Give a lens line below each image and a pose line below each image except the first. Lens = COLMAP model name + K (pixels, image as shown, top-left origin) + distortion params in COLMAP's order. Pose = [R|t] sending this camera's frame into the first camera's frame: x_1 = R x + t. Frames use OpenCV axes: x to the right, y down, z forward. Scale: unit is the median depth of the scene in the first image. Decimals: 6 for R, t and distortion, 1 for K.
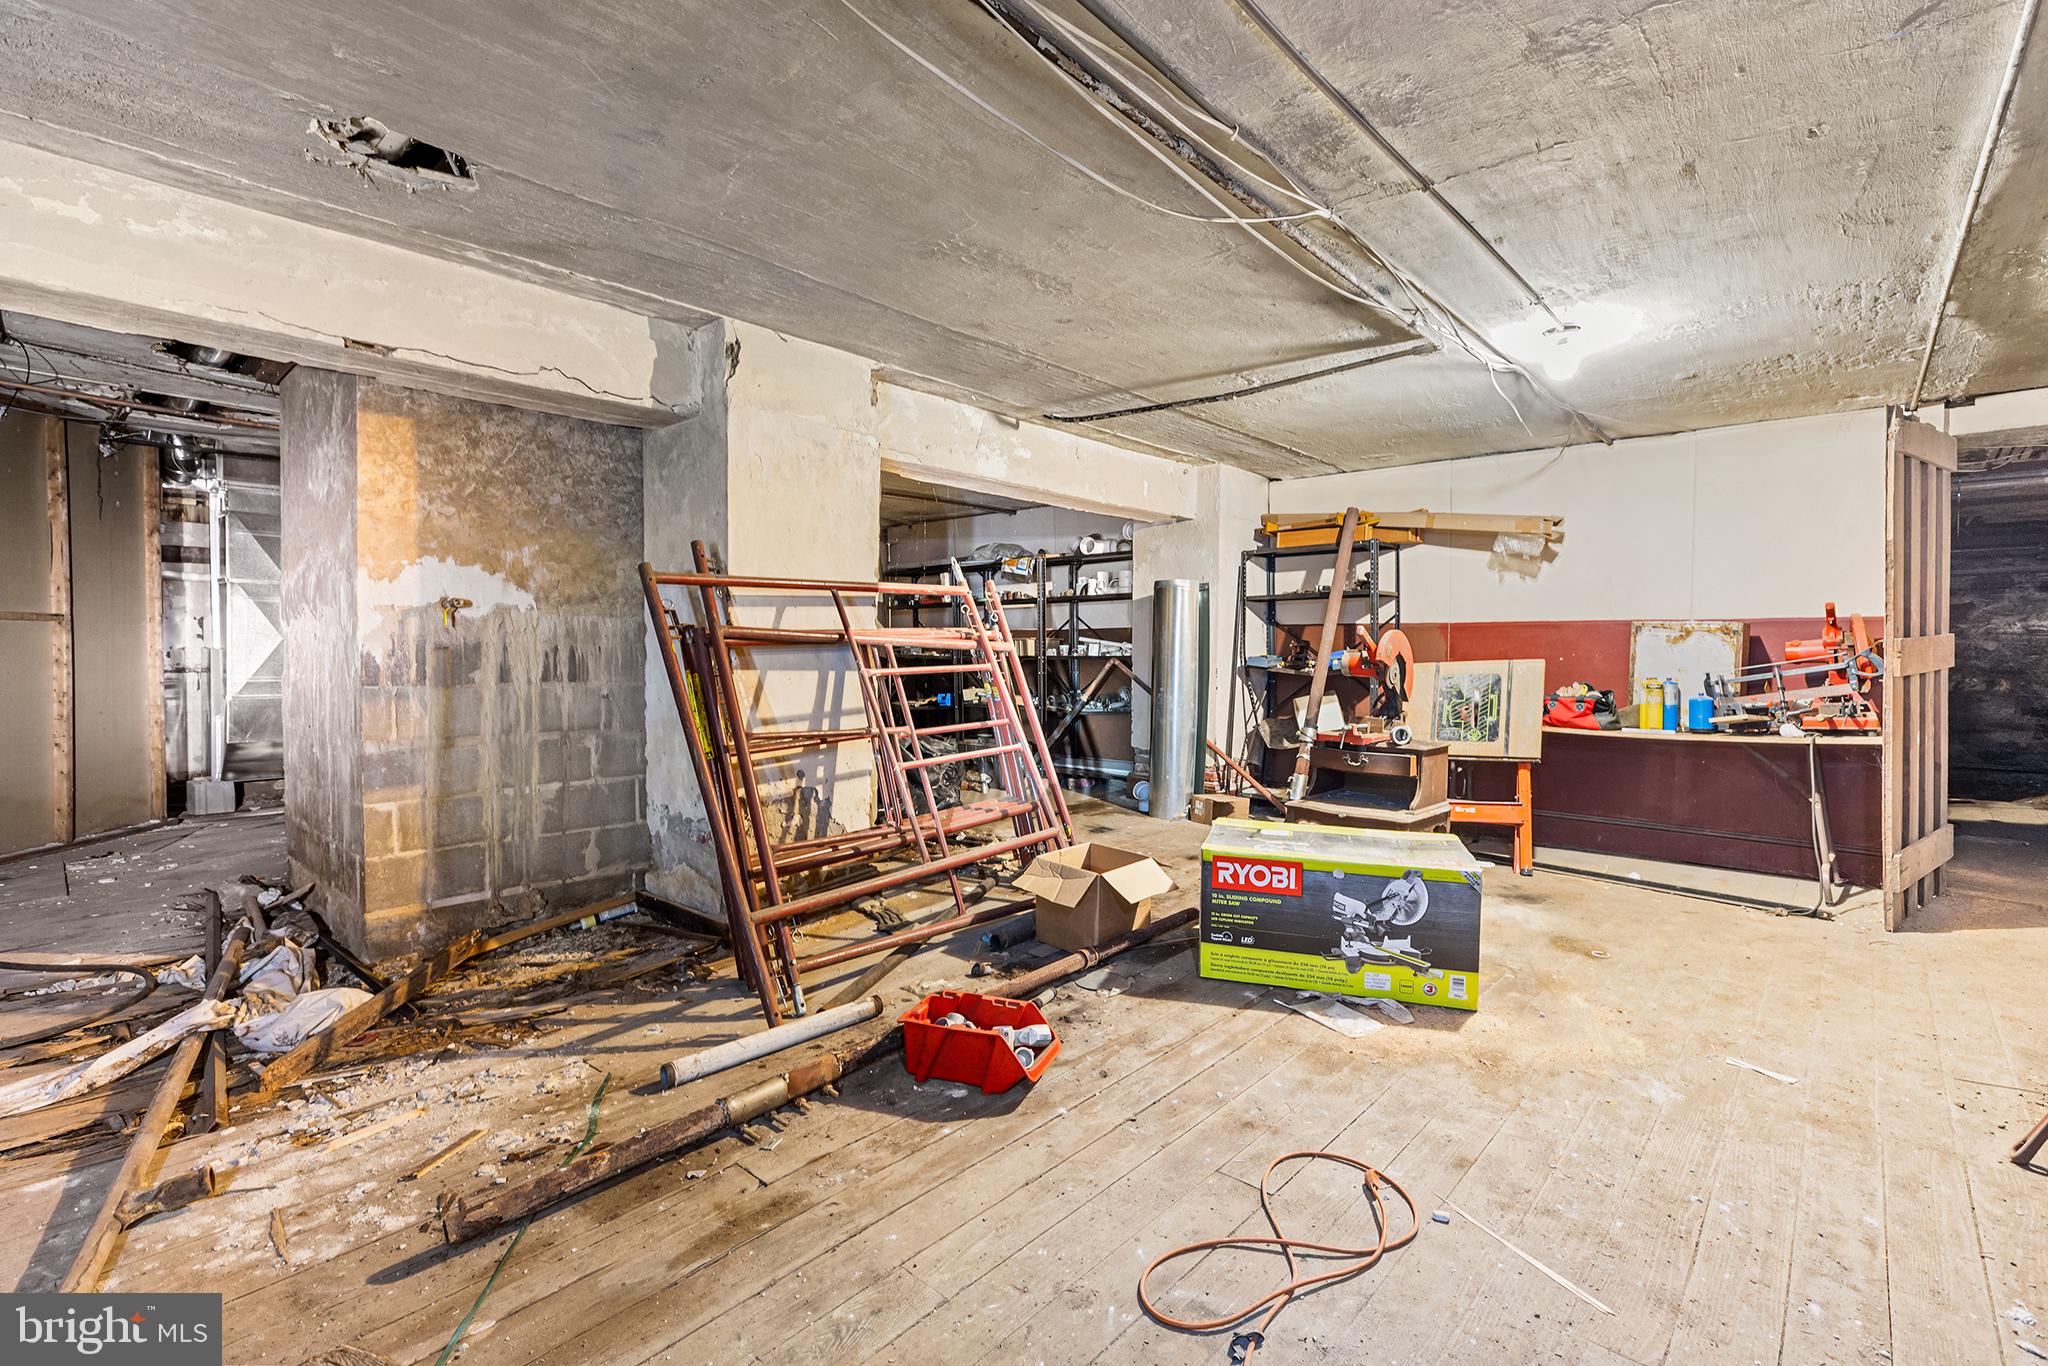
lens RADIAL K [[925.4, 0, 1024.7], [0, 925.4, 682.4], [0, 0, 1]] dist [0.003296, 0.000046]
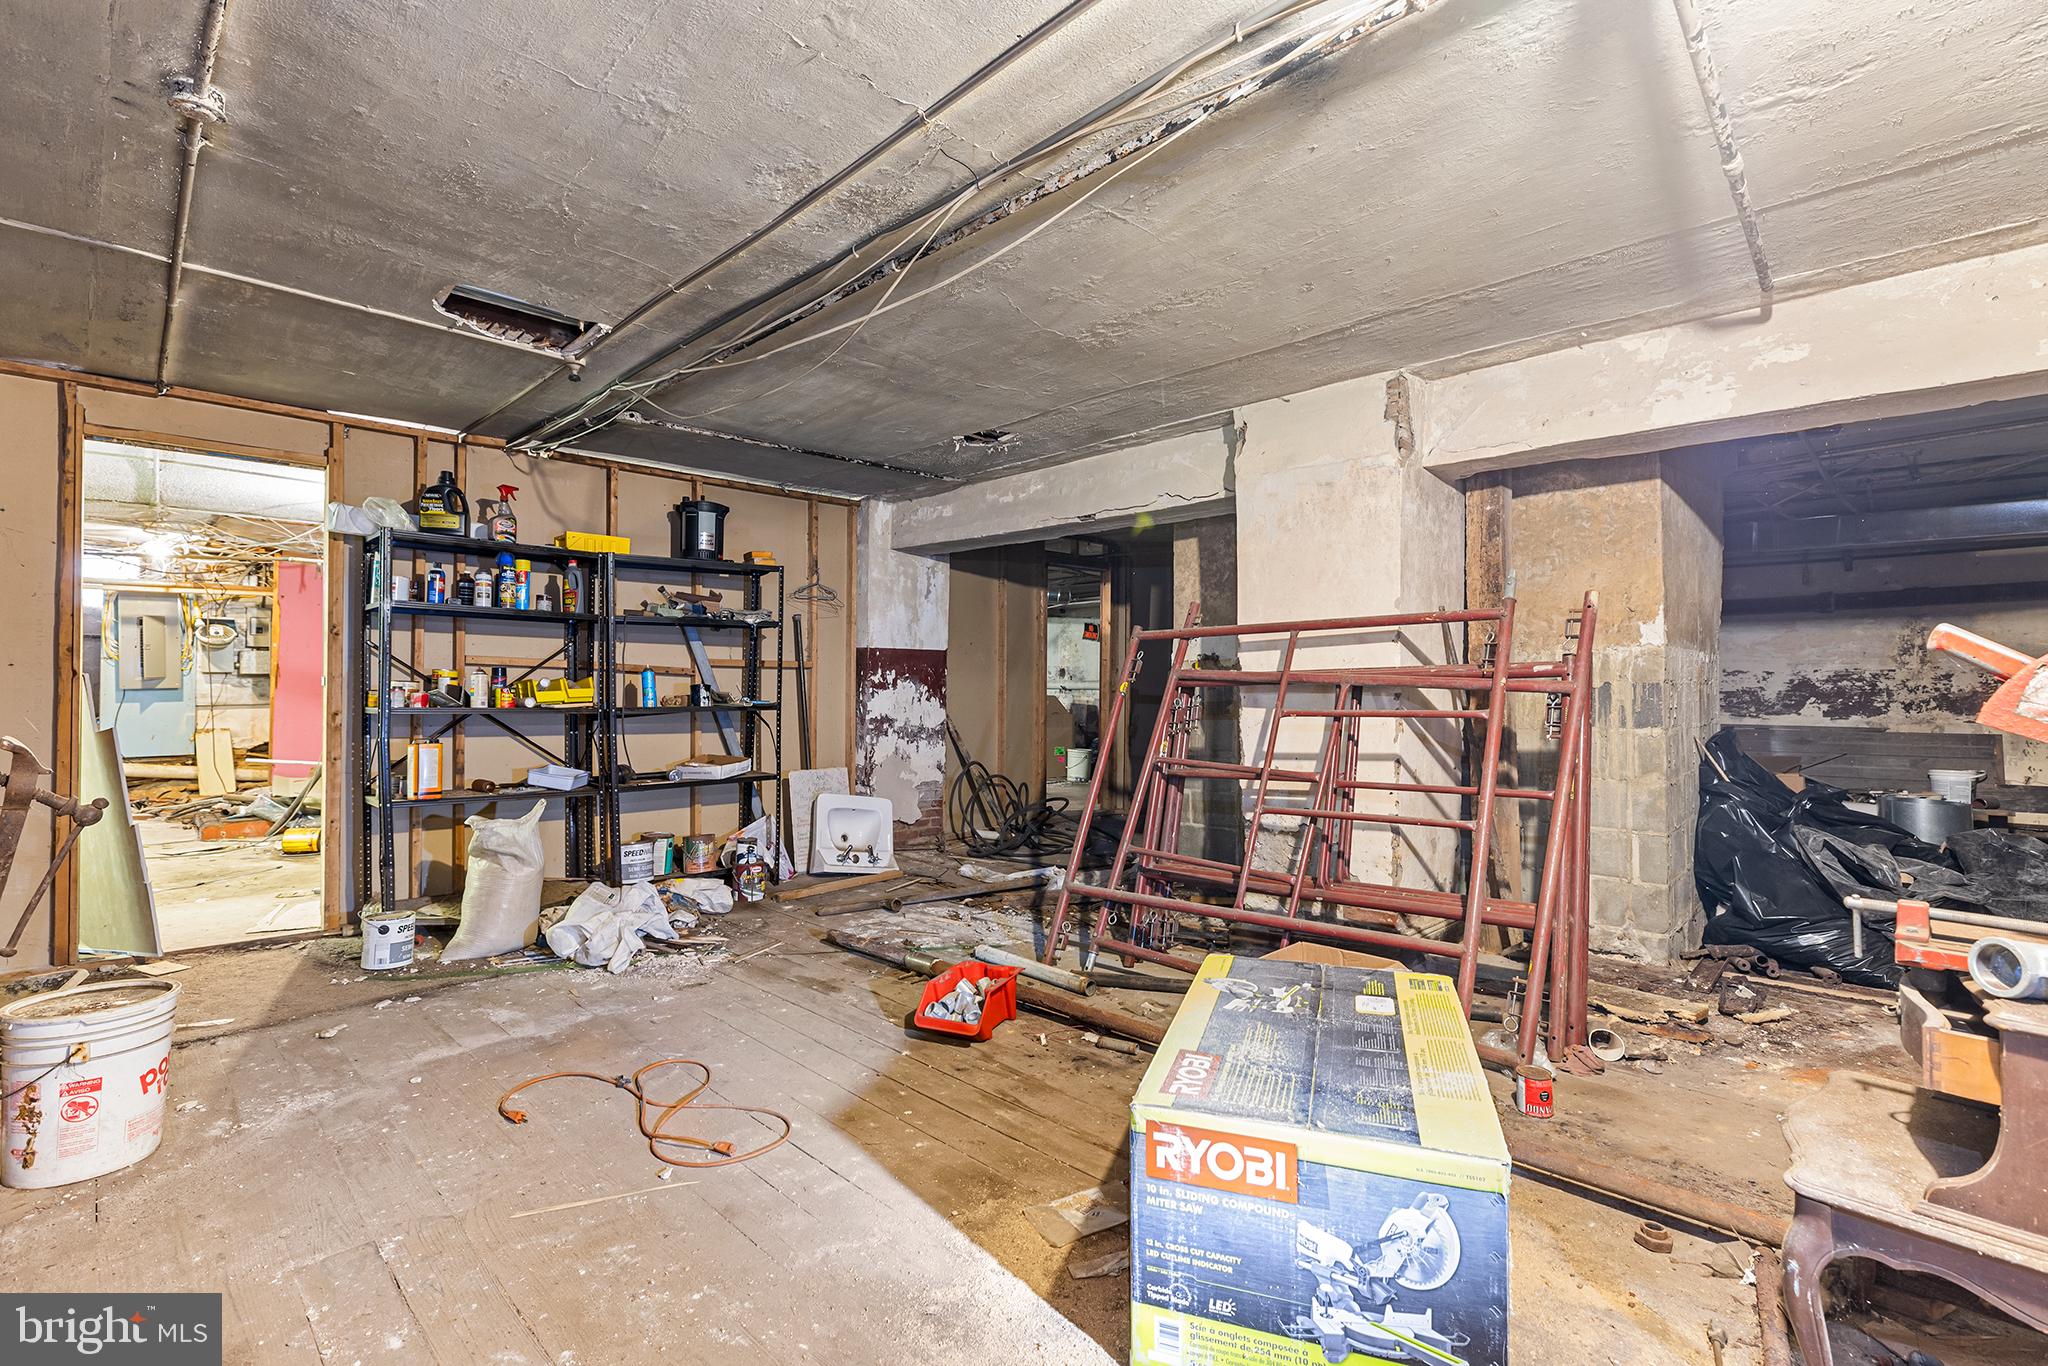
lens RADIAL K [[925.4, 0, 1032.2], [0, 925.4, 681.6], [0, 0, 1]] dist [0.003296, 0.000046]
pose [[-0.046878, -0.005959, -0.998883, 0.764261], [-0.039685, 0.999204, -0.004098, -0.027244], [0.998112, 0.039448, -0.047078, 0.713704]]
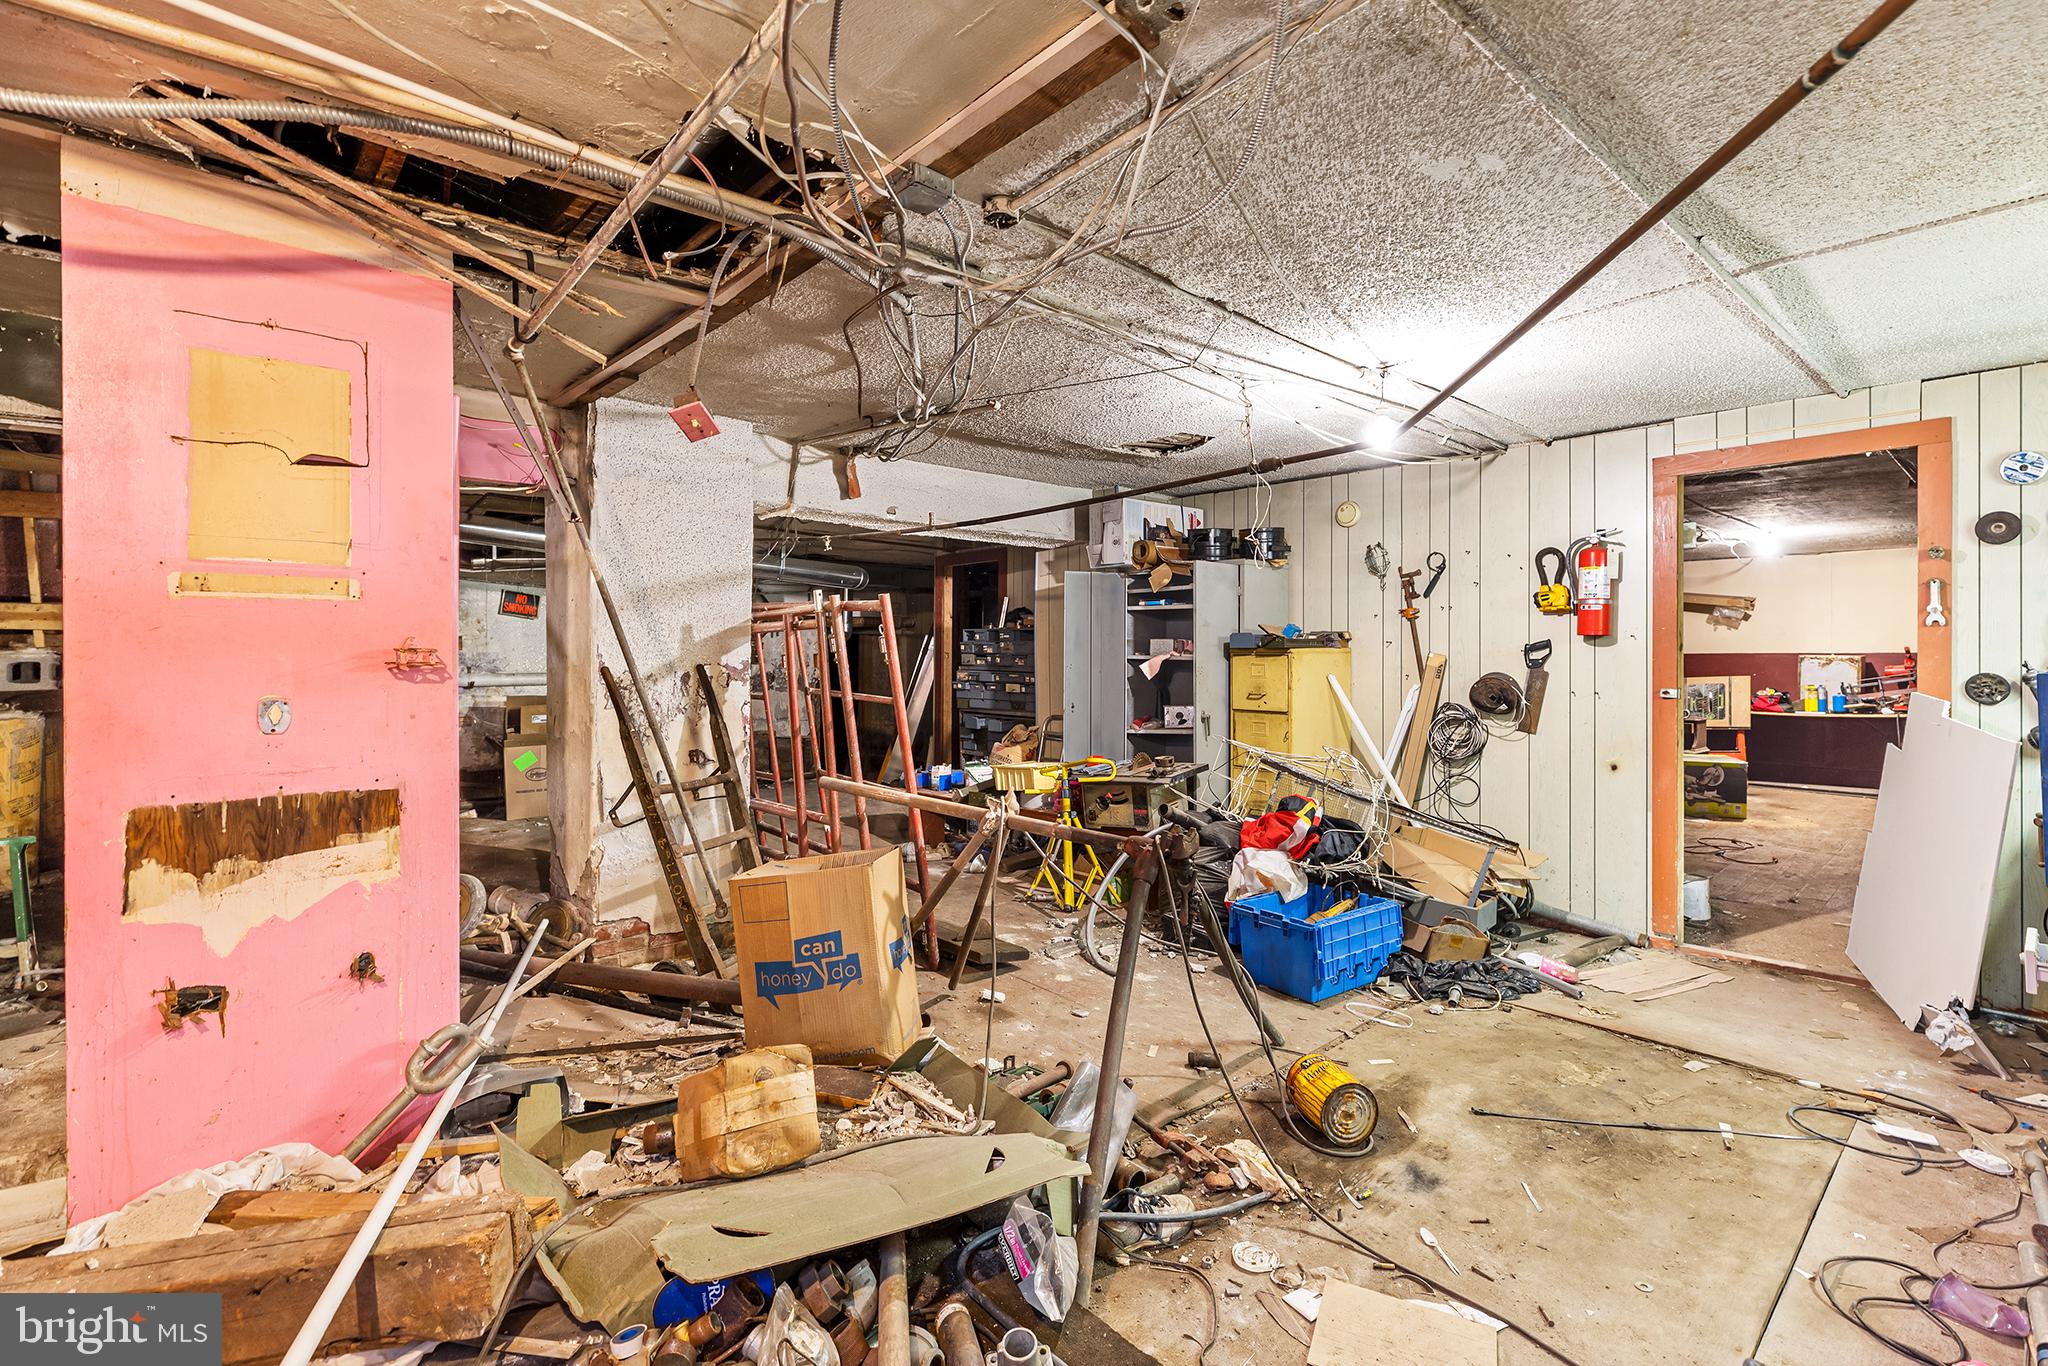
lens RADIAL K [[925.4, 0, 1031.3], [0, 925.4, 666.3], [0, 0, 1]] dist [0.003296, 0.000046]
pose [[0.995747, -0.012591, -0.091263, -1.142330], [0.010270, 0.999613, -0.025852, -0.015957], [0.091554, 0.024805, 0.995491, -1.604082]]
